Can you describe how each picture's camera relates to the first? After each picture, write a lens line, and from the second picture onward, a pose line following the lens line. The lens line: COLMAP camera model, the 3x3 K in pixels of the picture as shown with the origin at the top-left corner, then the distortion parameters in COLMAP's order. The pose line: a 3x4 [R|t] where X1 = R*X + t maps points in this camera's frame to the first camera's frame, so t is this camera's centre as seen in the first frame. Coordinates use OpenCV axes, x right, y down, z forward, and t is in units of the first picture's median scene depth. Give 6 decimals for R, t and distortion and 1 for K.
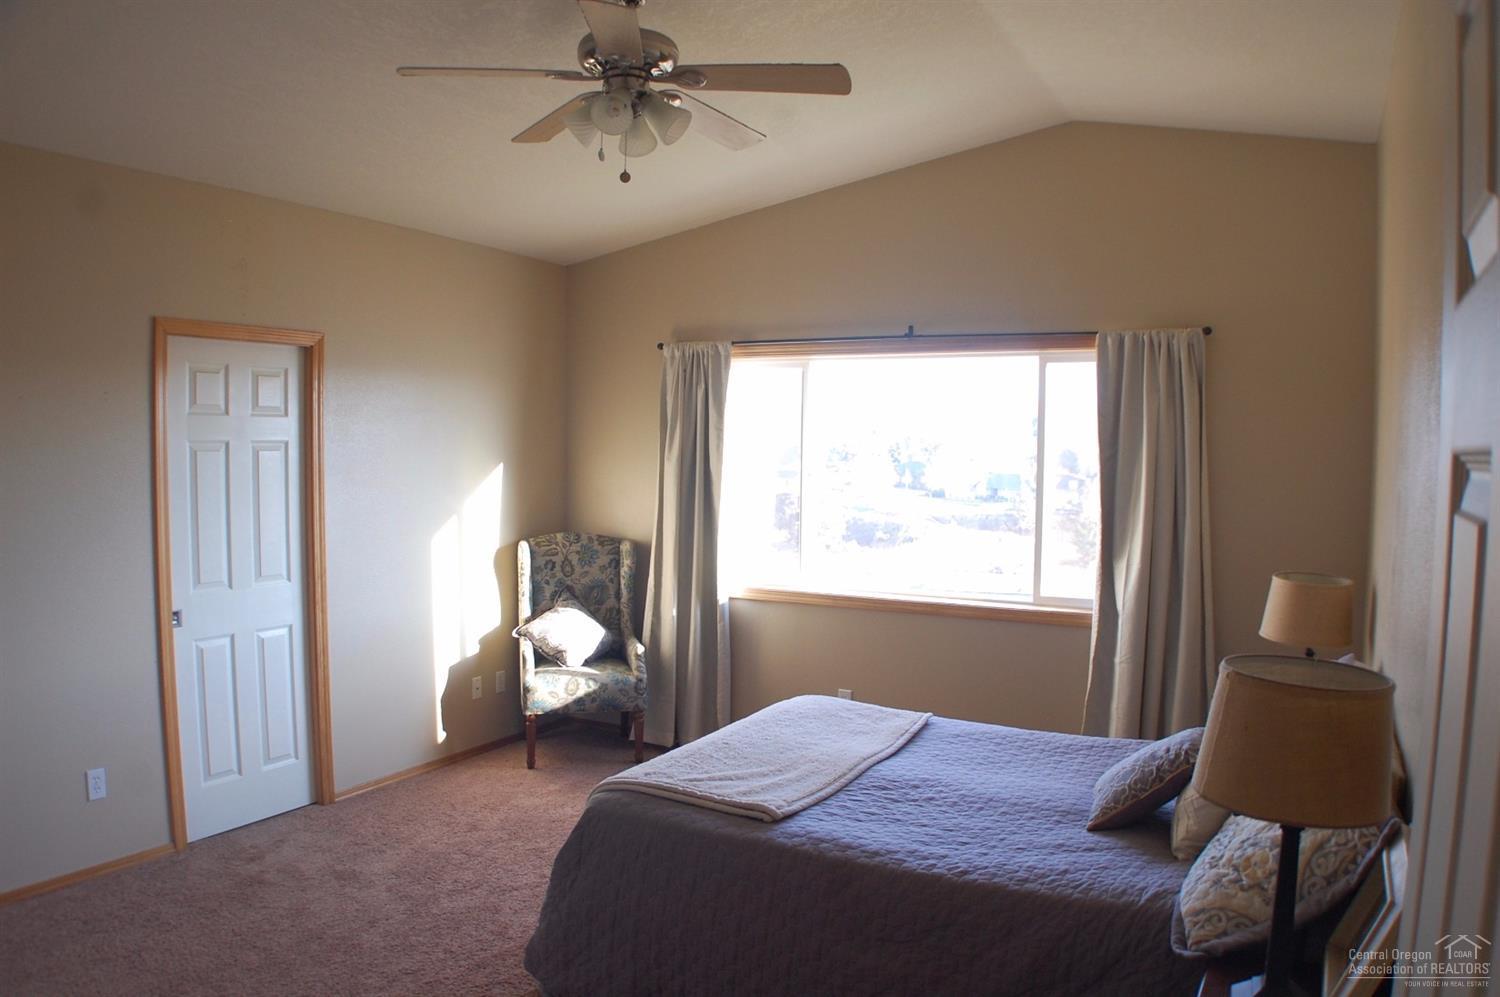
lens RADIAL K [[1083.3, 0, 750.0], [0, 1083.3, 498.5], [0, 0, 1]] dist [-0.159157, 0.053544]
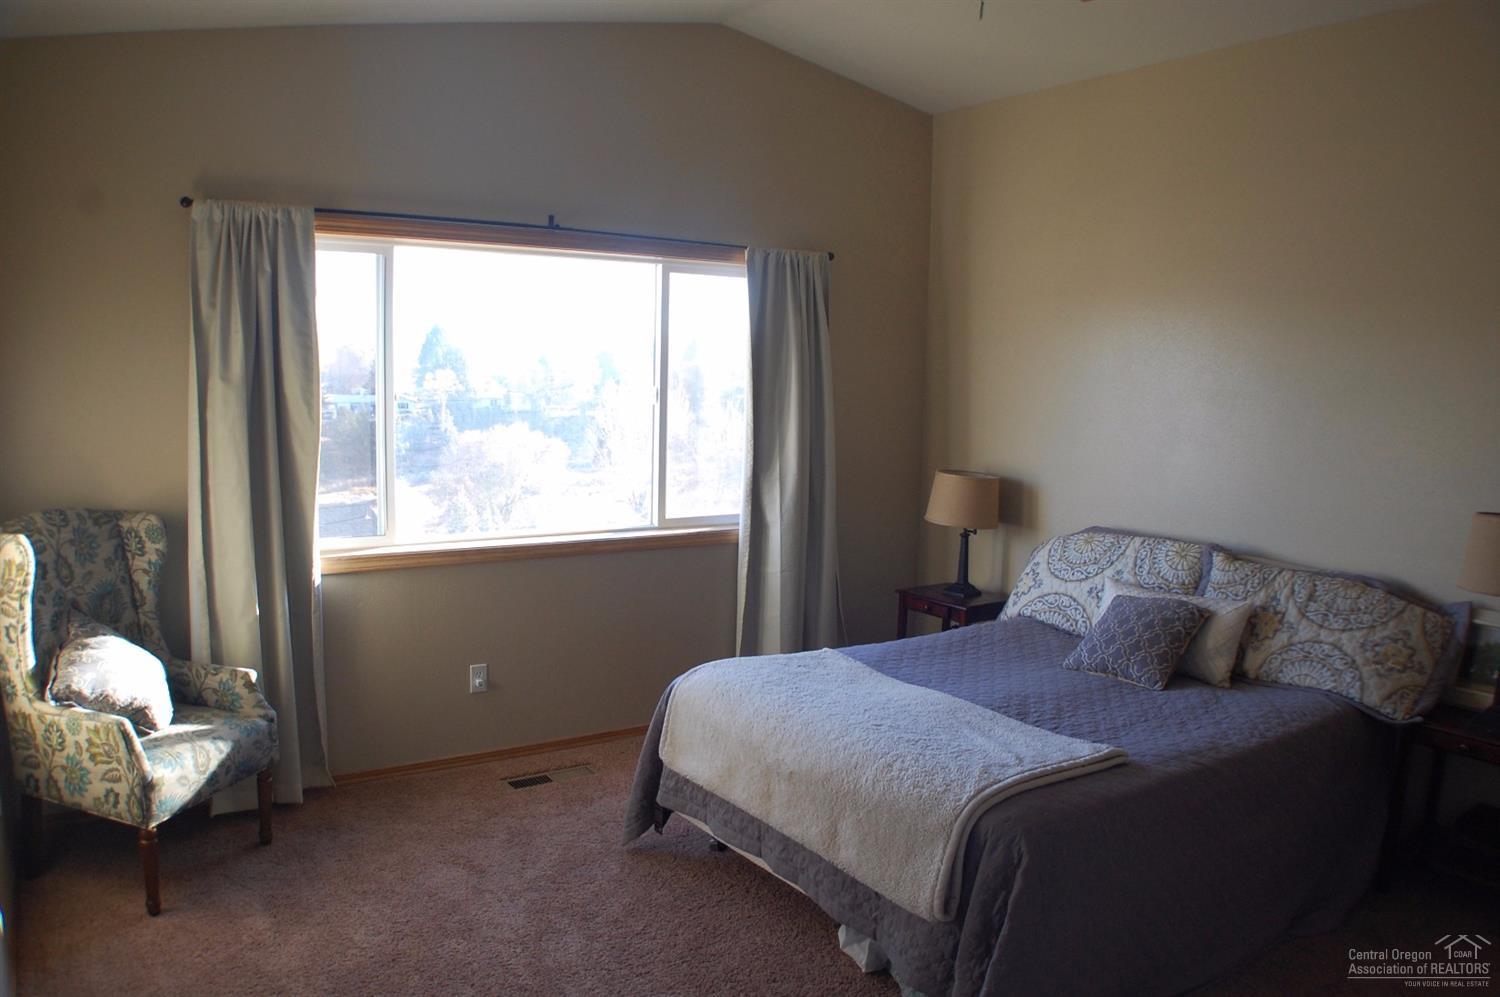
lens RADIAL K [[1083.3, 0, 750.0], [0, 1083.3, 498.5], [0, 0, 1]] dist [-0.159157, 0.053544]
pose [[0.480186, -0.103868, 0.870995, -0.486650], [0.025846, 0.994209, 0.104313, -0.022956], [-0.876786, -0.027578, 0.480090, 0.432008]]
